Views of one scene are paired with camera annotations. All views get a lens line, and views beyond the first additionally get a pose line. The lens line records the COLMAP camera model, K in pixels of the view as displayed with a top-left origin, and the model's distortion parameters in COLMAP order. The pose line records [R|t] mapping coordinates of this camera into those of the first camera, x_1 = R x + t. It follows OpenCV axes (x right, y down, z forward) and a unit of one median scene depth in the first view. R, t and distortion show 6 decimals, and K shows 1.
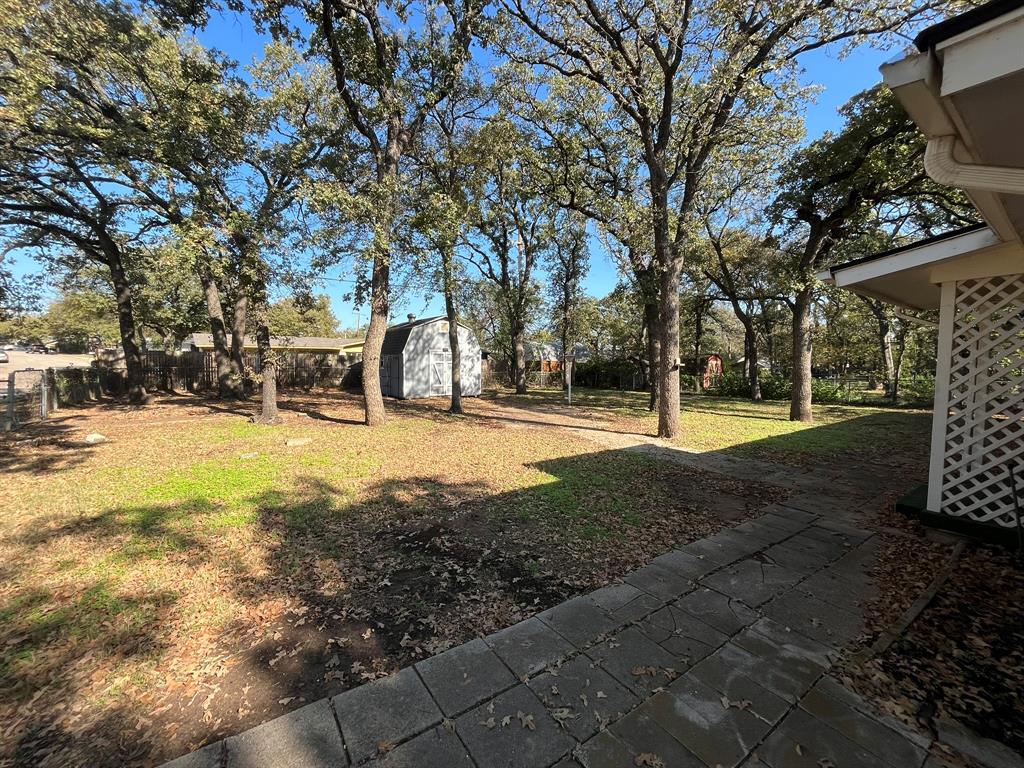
lens RADIAL K [[412.5, 0, 512.0], [0, 412.5, 384.0], [0, 0, 1]] dist [-0.000055, -0.000008]
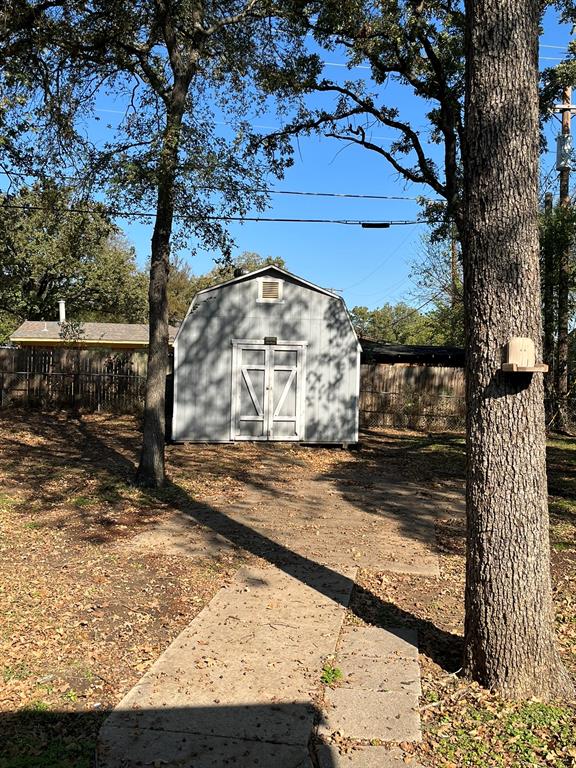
lens RADIAL K [[729.7, 0, 288.0], [0, 729.7, 384.0], [0, 0, 1]] dist [0.080793, 0.000060]
pose [[0.883638, 0.025735, -0.467463, 0.239974], [-0.045812, 0.998449, -0.031631, -0.010450], [0.465924, 0.049366, 0.883447, 0.302616]]
